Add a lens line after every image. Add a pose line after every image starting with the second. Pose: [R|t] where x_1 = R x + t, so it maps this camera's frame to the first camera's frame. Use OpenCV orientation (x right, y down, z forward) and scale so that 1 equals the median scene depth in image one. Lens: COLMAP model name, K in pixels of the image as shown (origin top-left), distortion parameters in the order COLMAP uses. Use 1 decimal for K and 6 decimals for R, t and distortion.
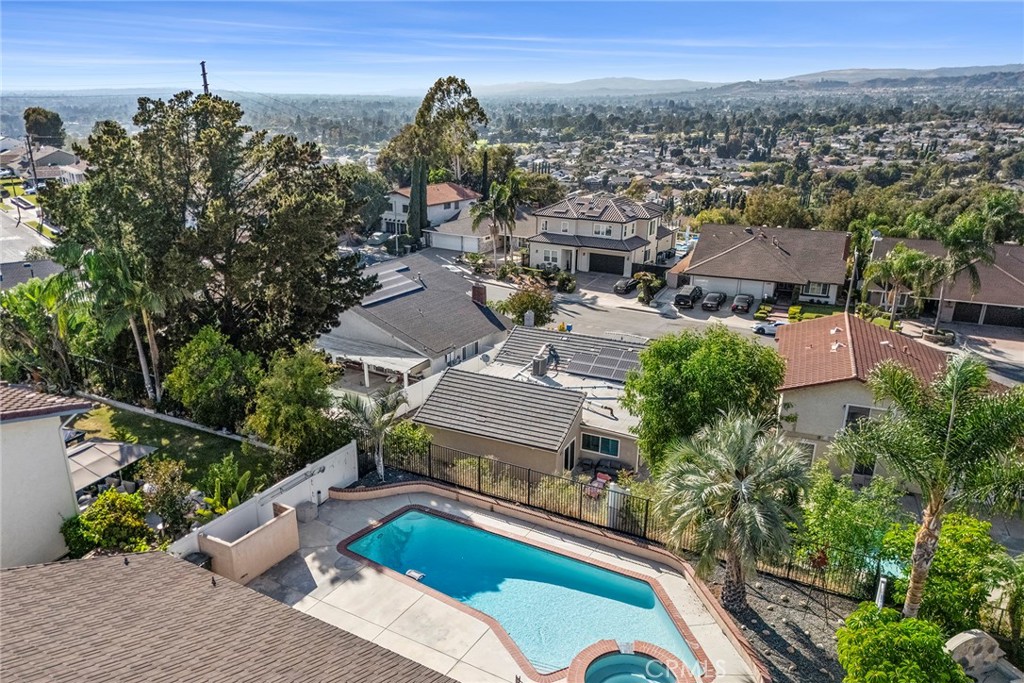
lens RADIAL K [[723.1, 0, 510.3], [0, 723.1, 339.1], [0, 0, 1]] dist [0.045903, -0.015364]
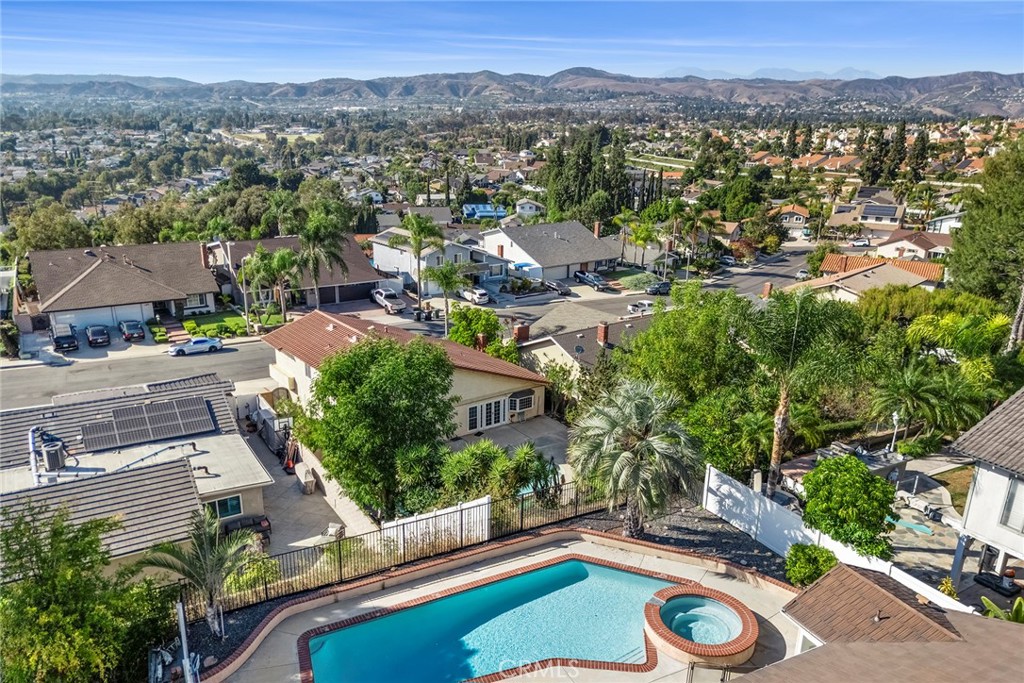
lens RADIAL K [[723.1, 0, 511.0], [0, 723.1, 344.3], [0, 0, 1]] dist [0.045903, -0.015364]
pose [[0.569011, -0.238831, 0.786884, -0.139432], [0.241632, 0.963213, 0.117621, -0.026853], [-0.786029, 0.123209, 0.605788, 0.082856]]
